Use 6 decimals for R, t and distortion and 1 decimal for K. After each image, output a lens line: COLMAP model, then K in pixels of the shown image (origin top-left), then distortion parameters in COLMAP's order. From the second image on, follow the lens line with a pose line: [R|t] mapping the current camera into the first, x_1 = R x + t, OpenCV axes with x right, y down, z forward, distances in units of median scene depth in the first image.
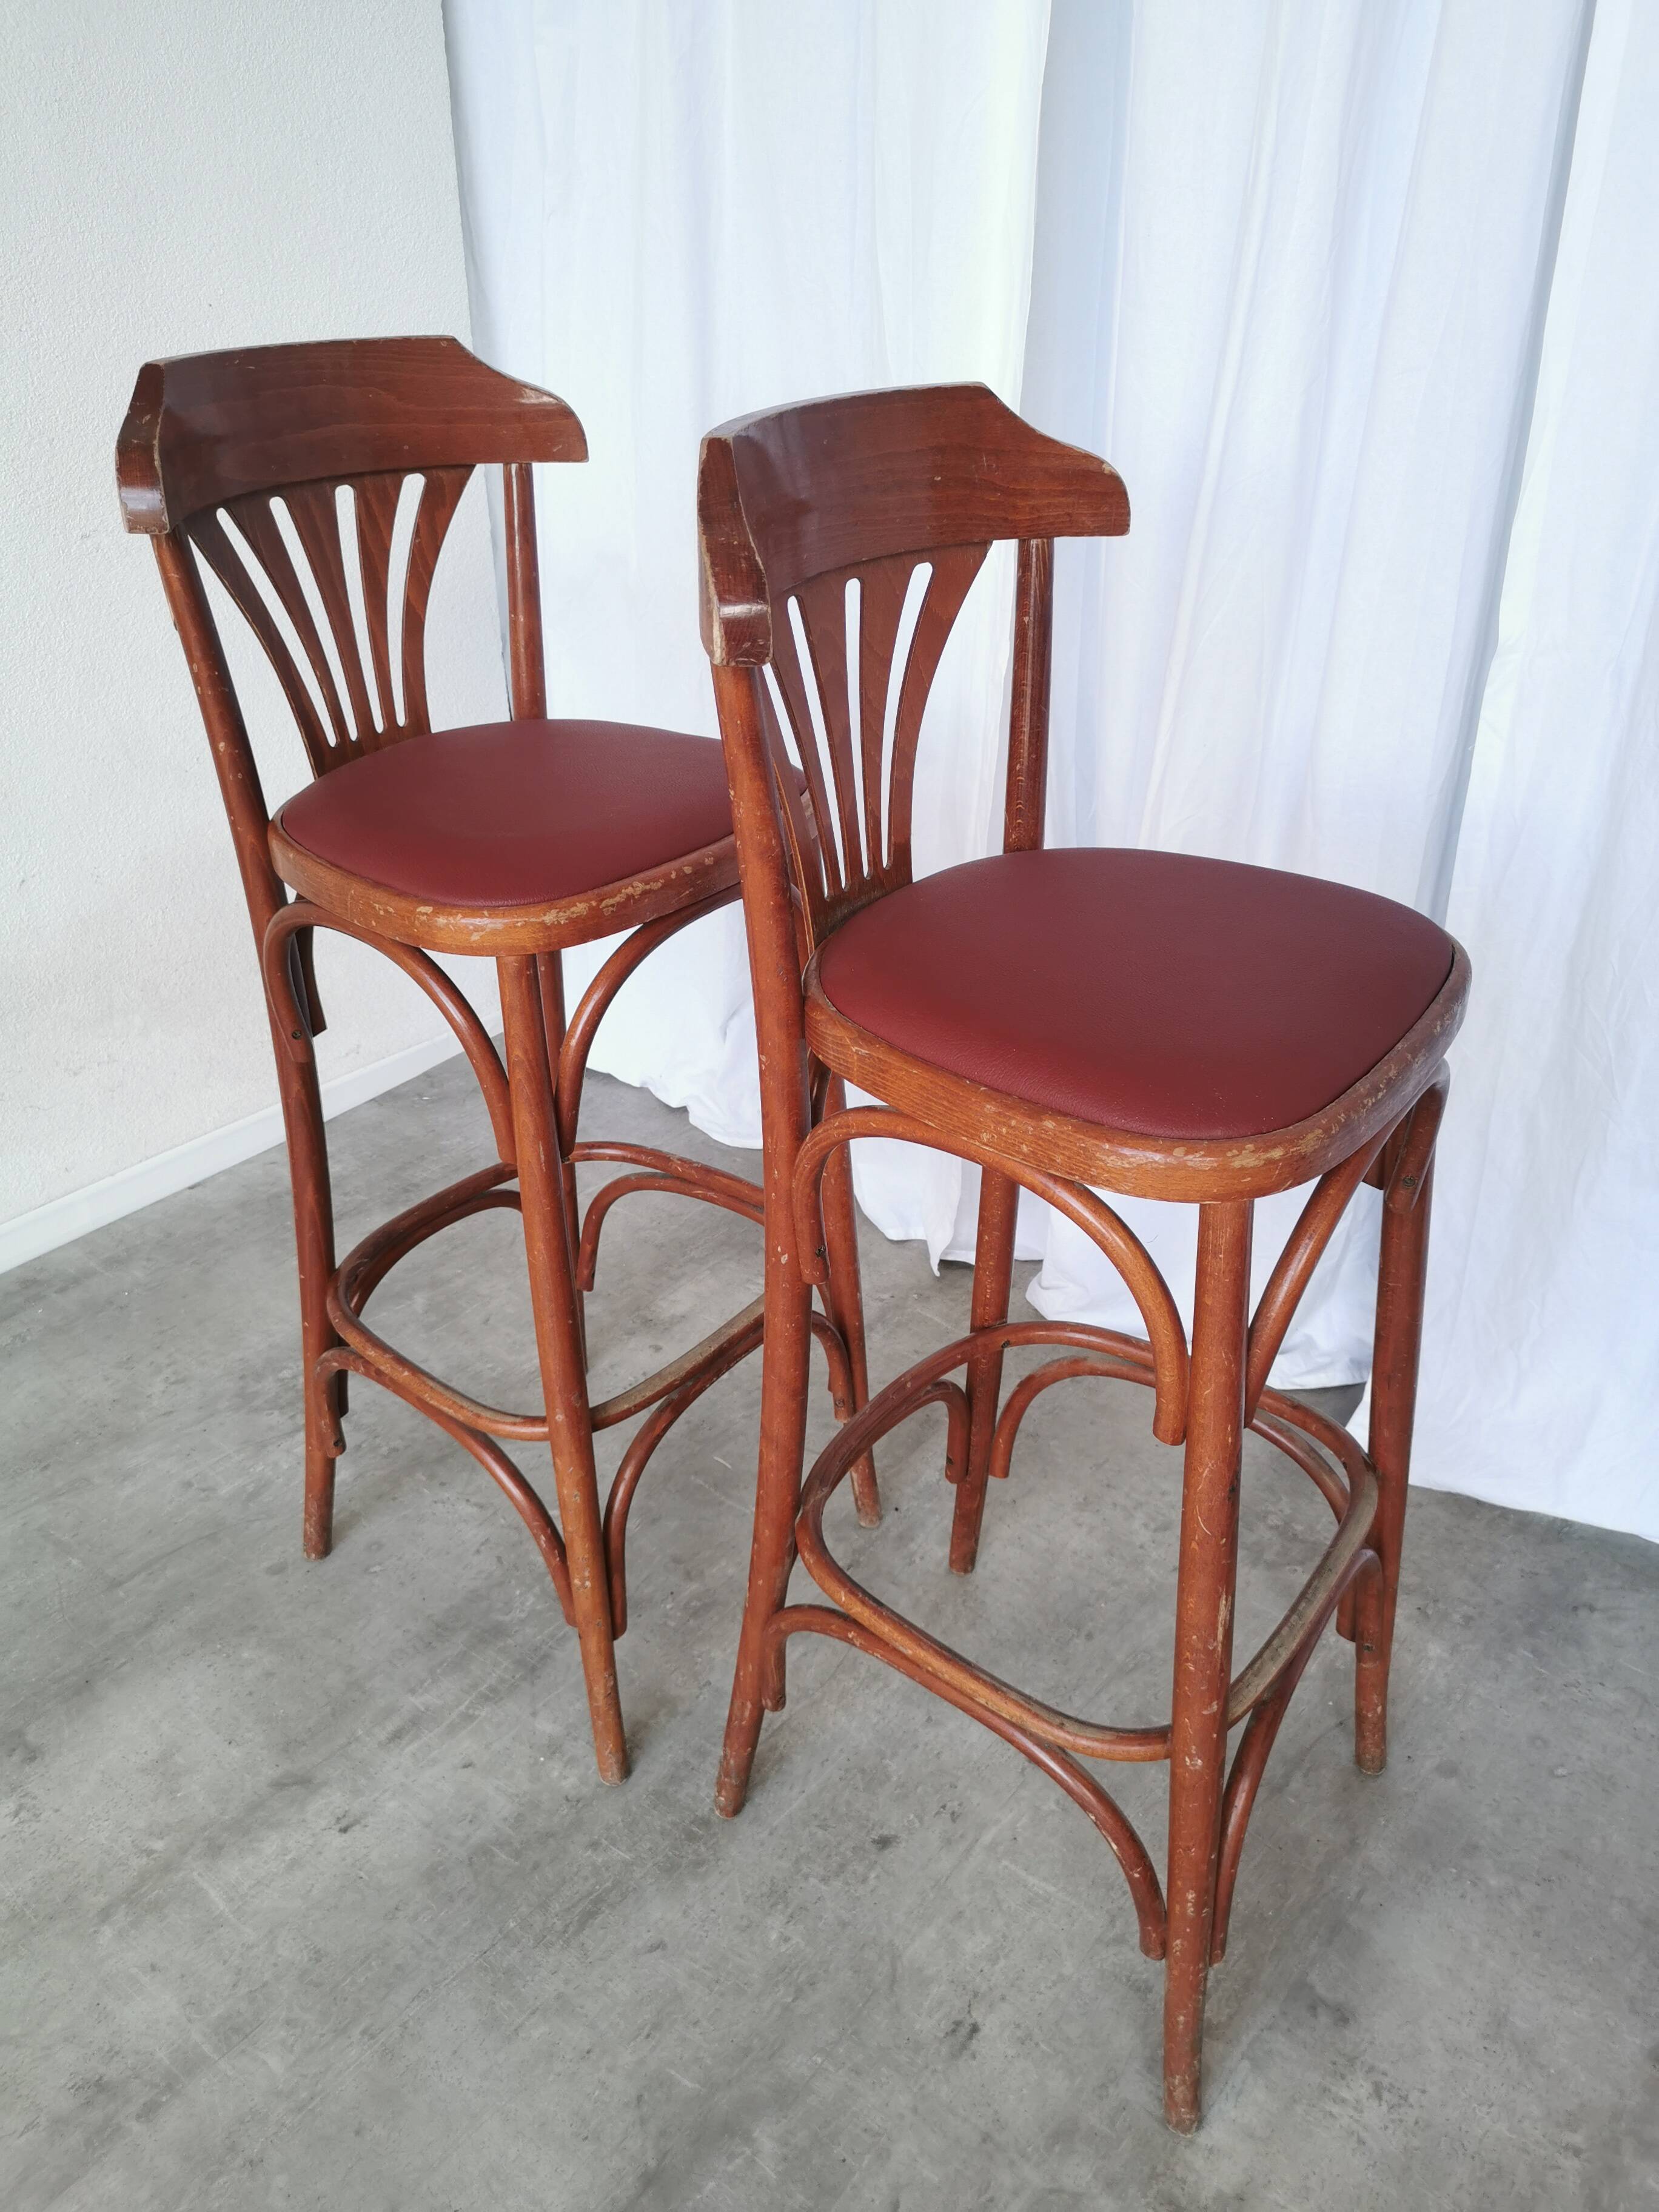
lens RADIAL K [[1723.8, 0, 826.0], [0, 1723.8, 1085.7], [0, 0, 1]] dist [0.043719, -0.057375]
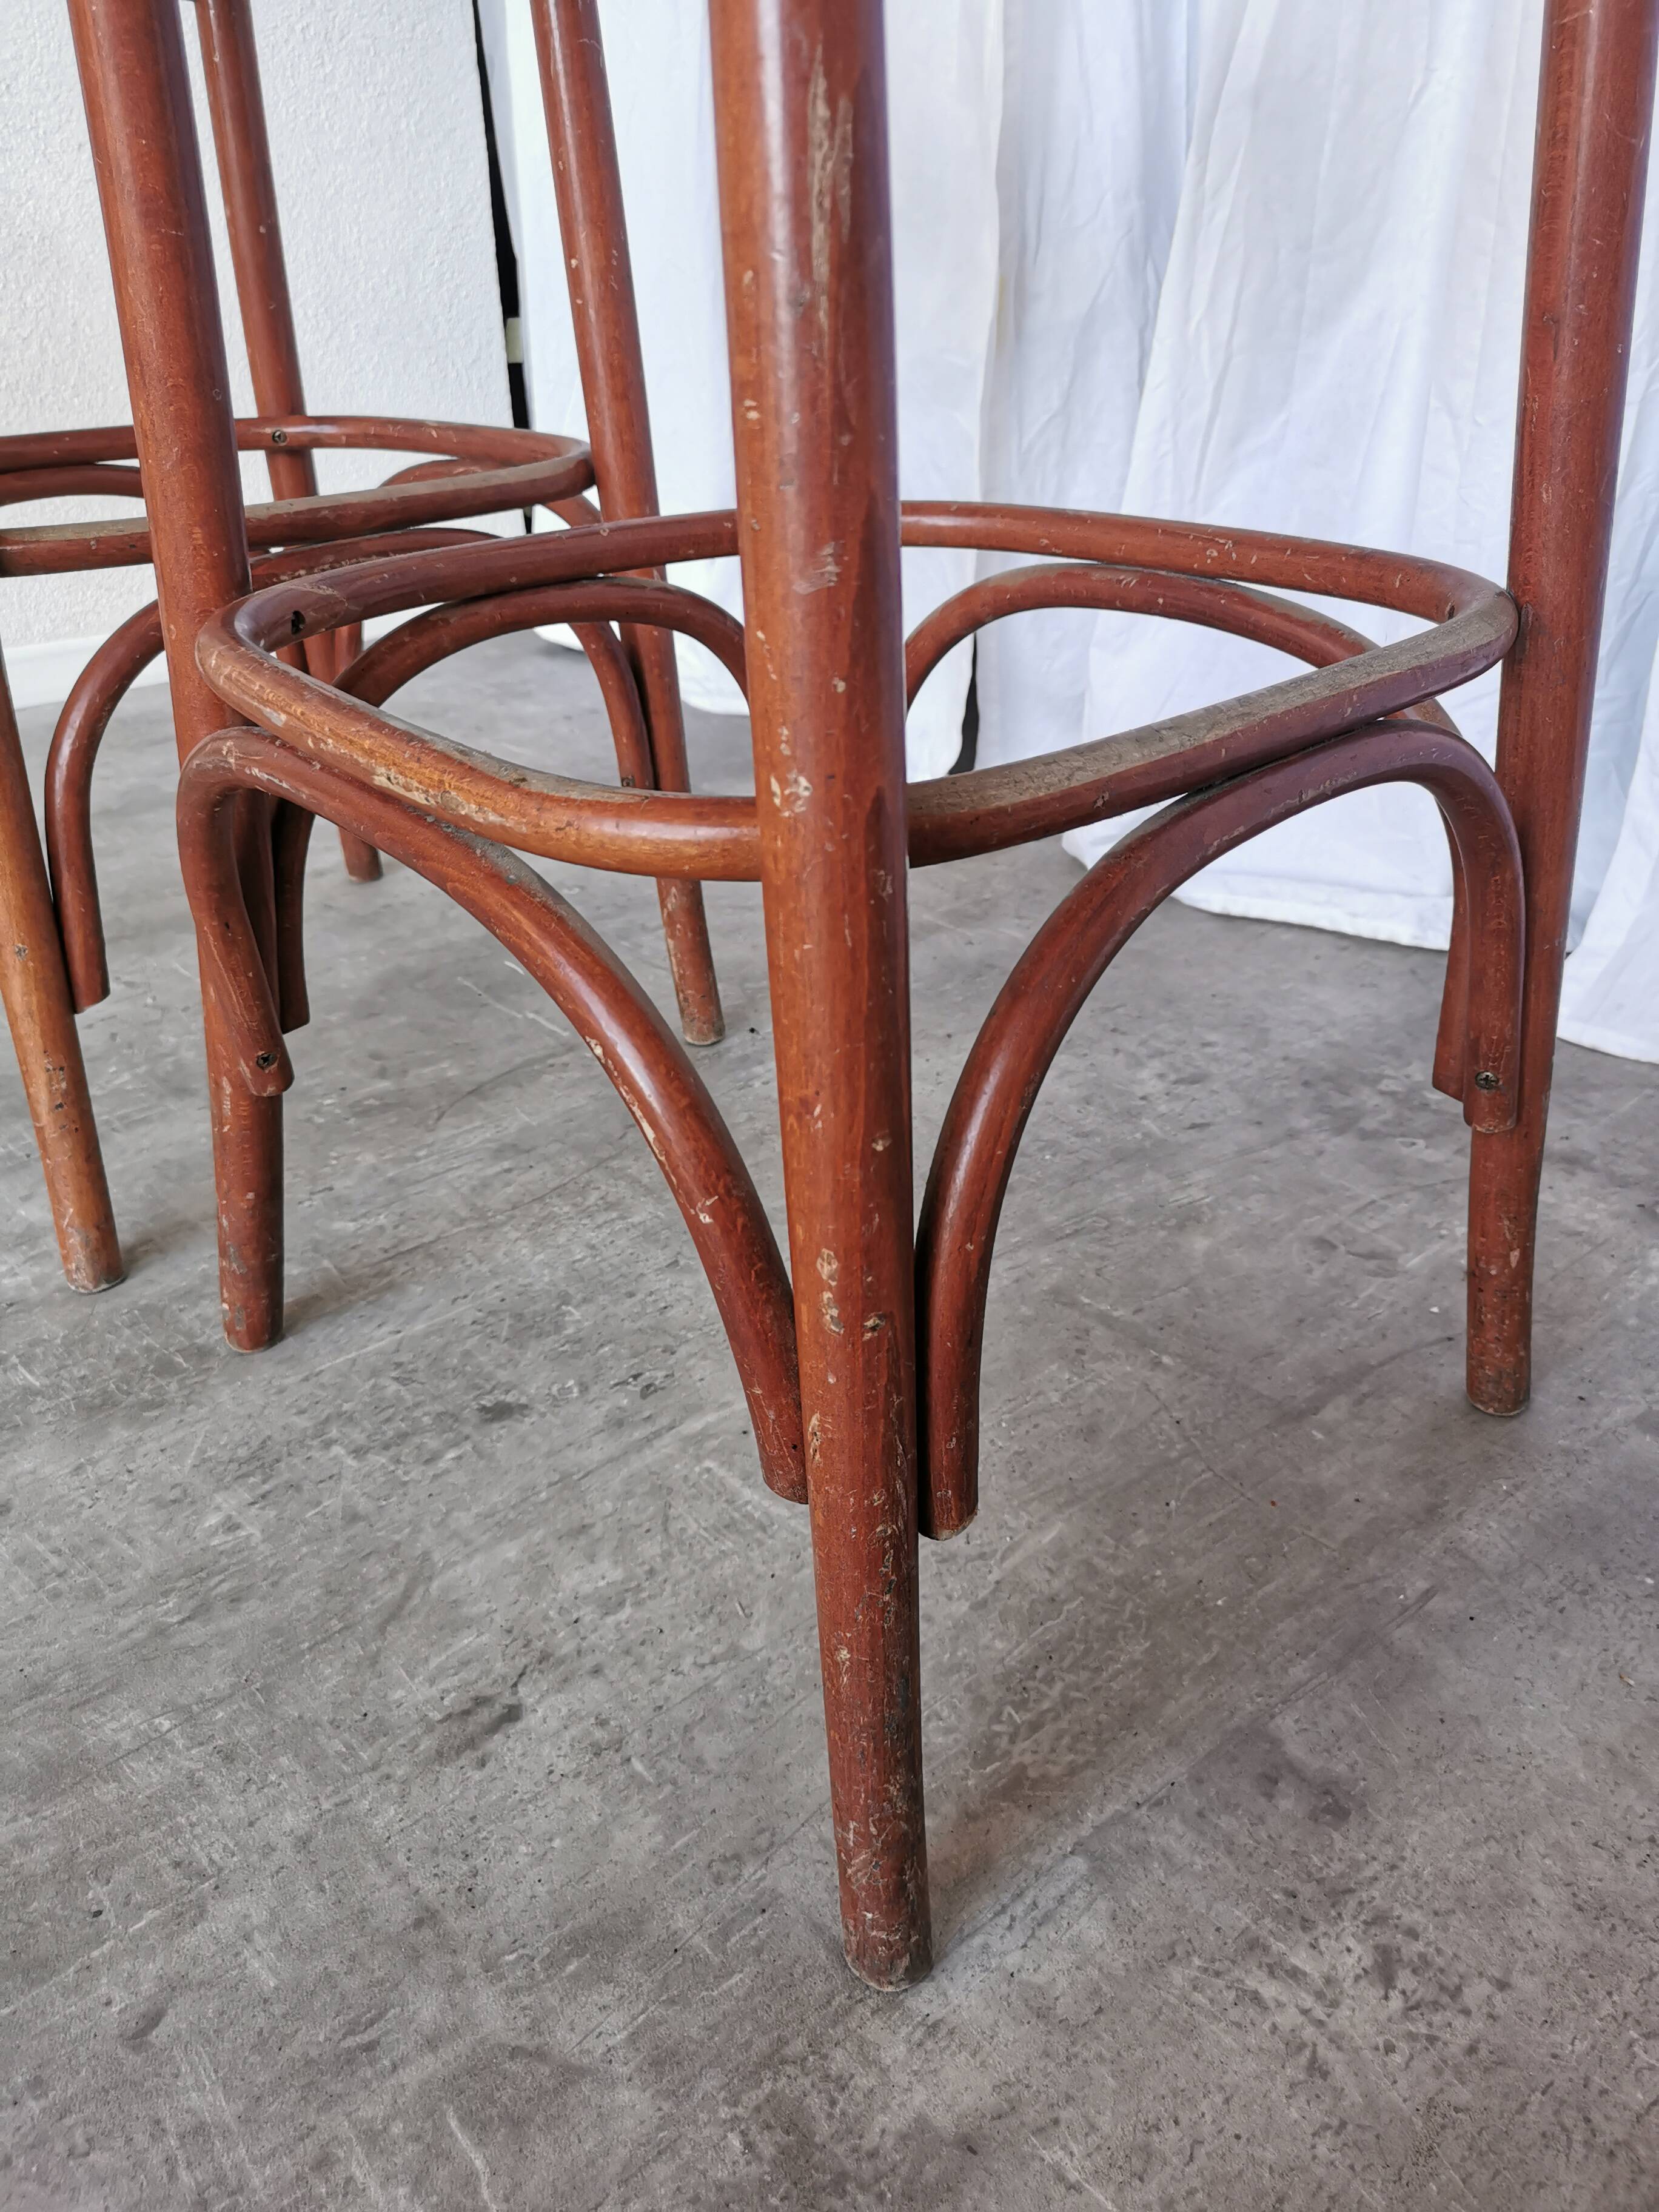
lens RADIAL K [[1723.8, 0, 830.7], [0, 1723.8, 1104.5], [0, 0, 1]] dist [0.043719, -0.057375]
pose [[0.983531, 0.074464, -0.164690, 0.210726], [-0.077284, 0.996951, -0.010774, 0.341580], [0.163385, 0.023325, 0.986287, 0.499495]]
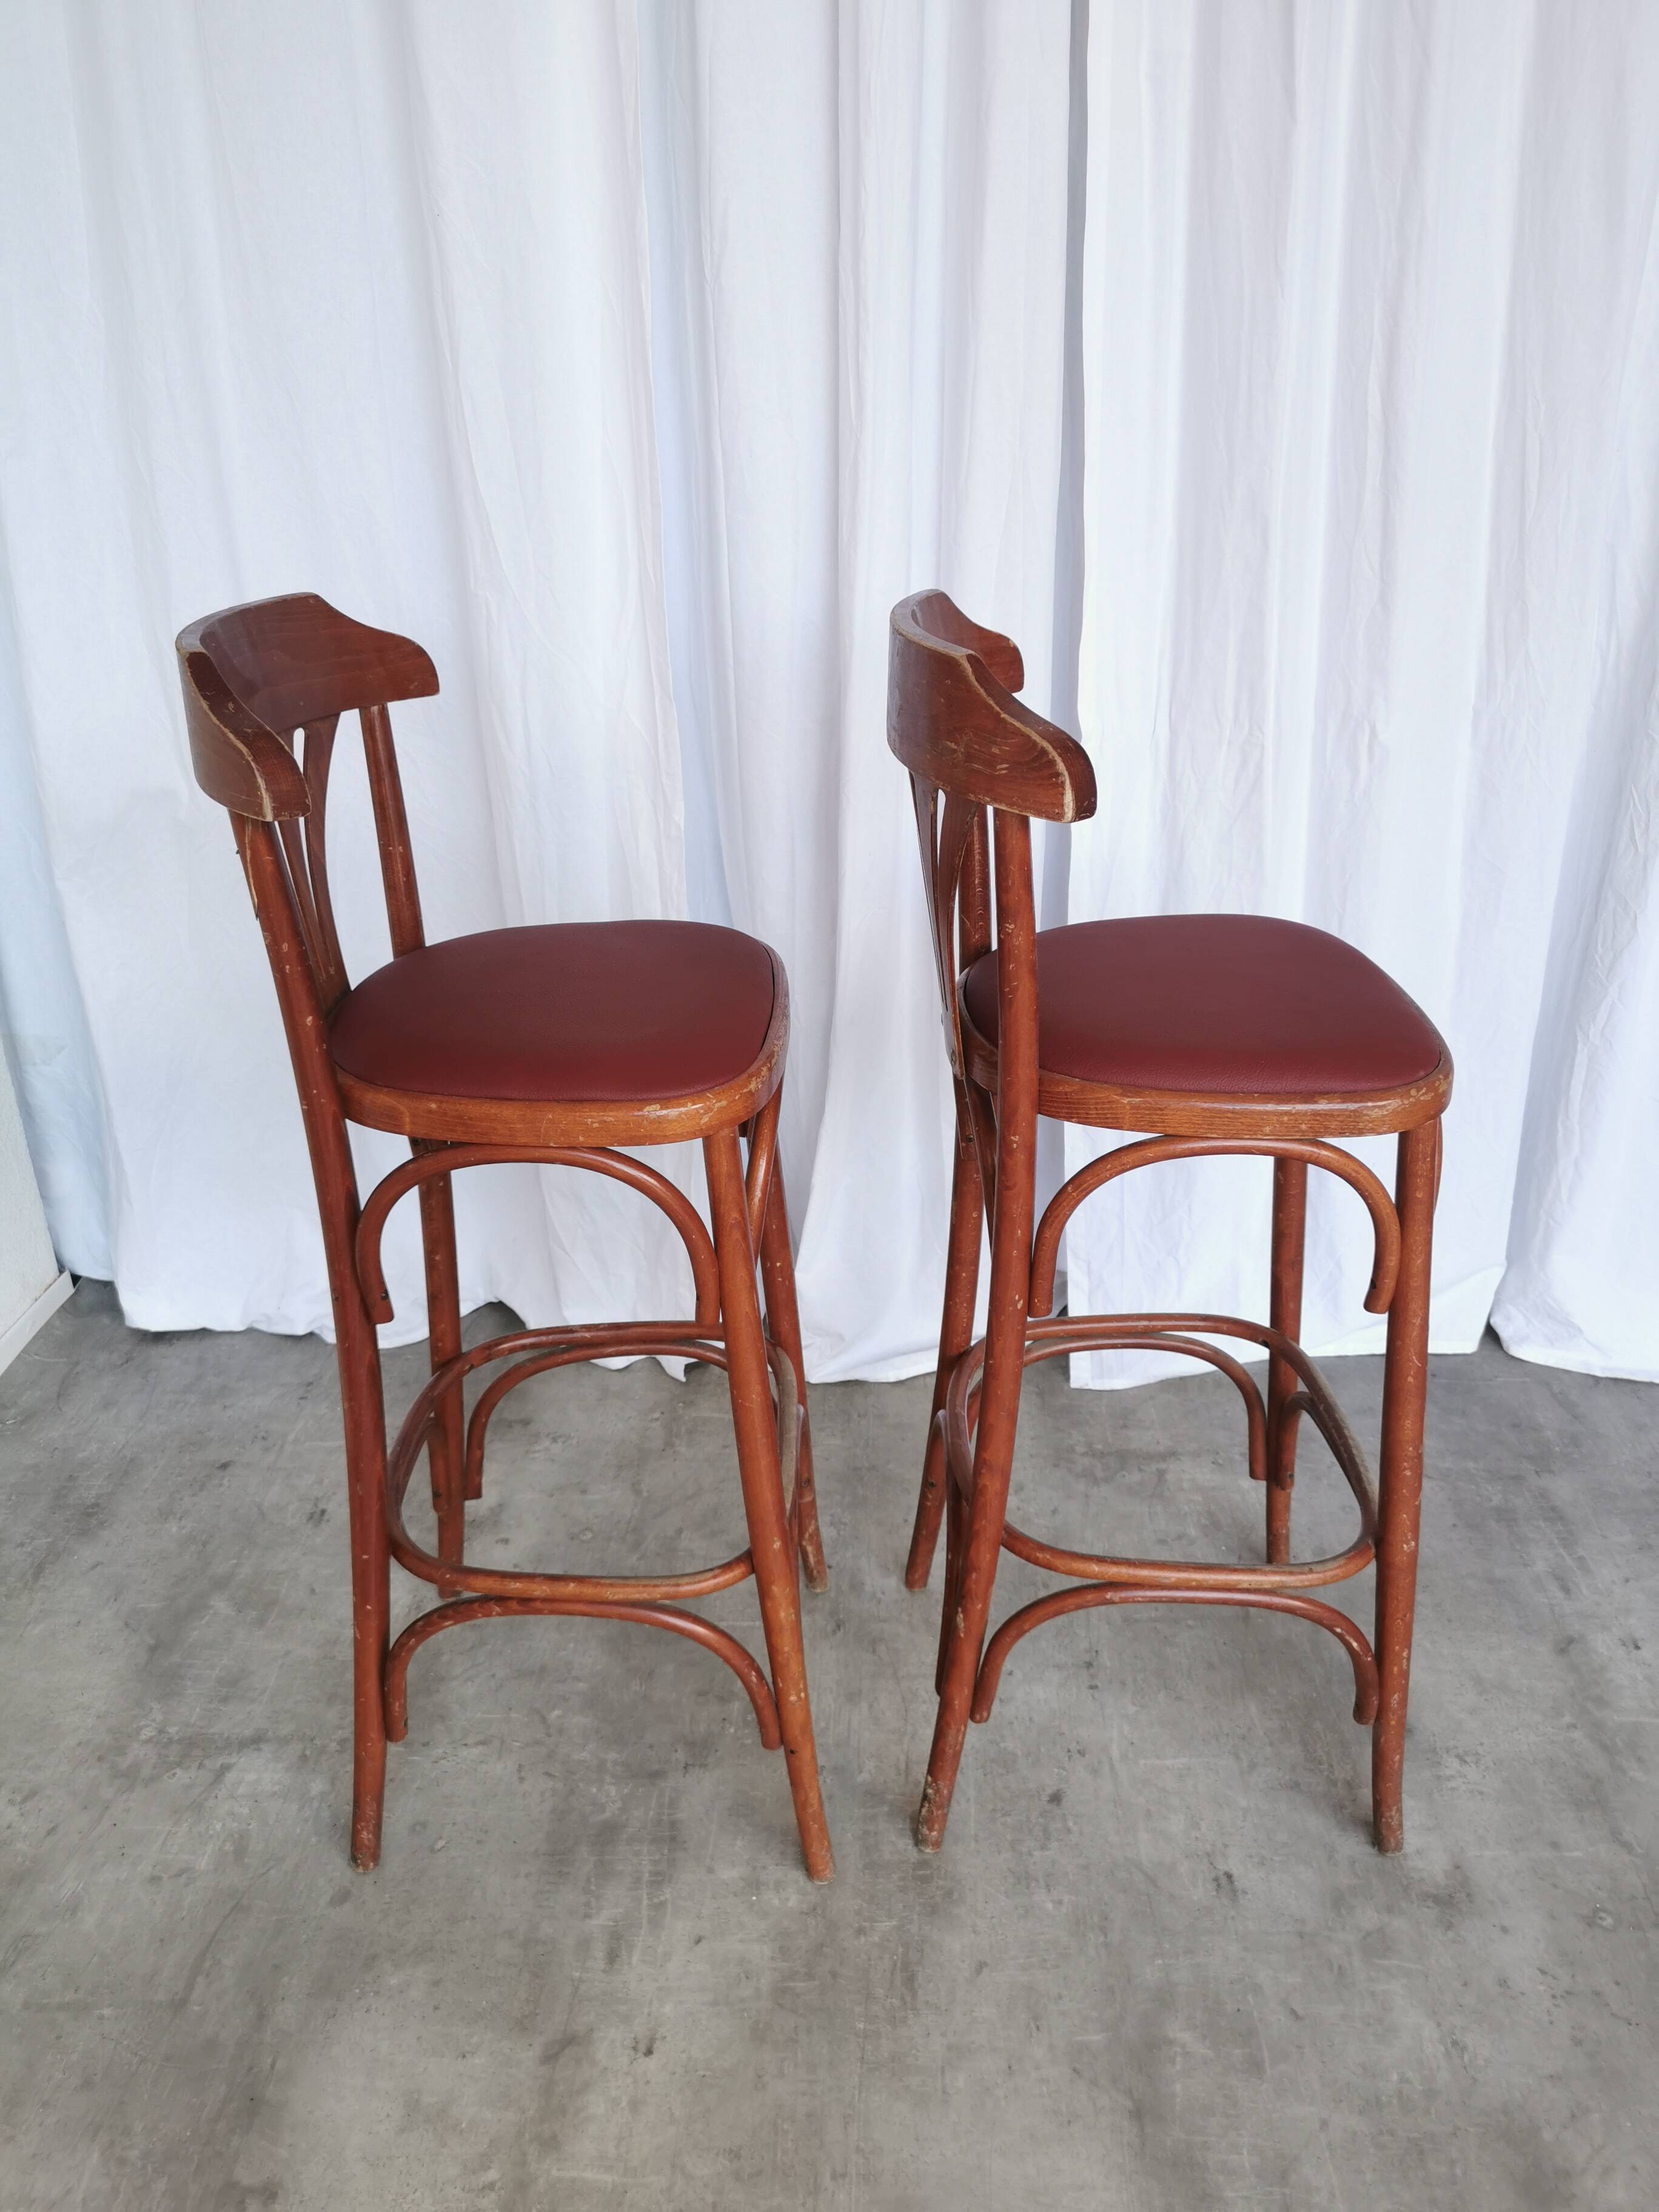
lens RADIAL K [[1723.8, 0, 828.2], [0, 1723.8, 1091.3], [0, 0, 1]] dist [0.043719, -0.057375]
pose [[0.796346, -0.257637, 0.547226, -0.601103], [0.295975, 0.955009, 0.018908, -0.082781], [-0.527477, 0.146908, 0.836771, 0.039141]]
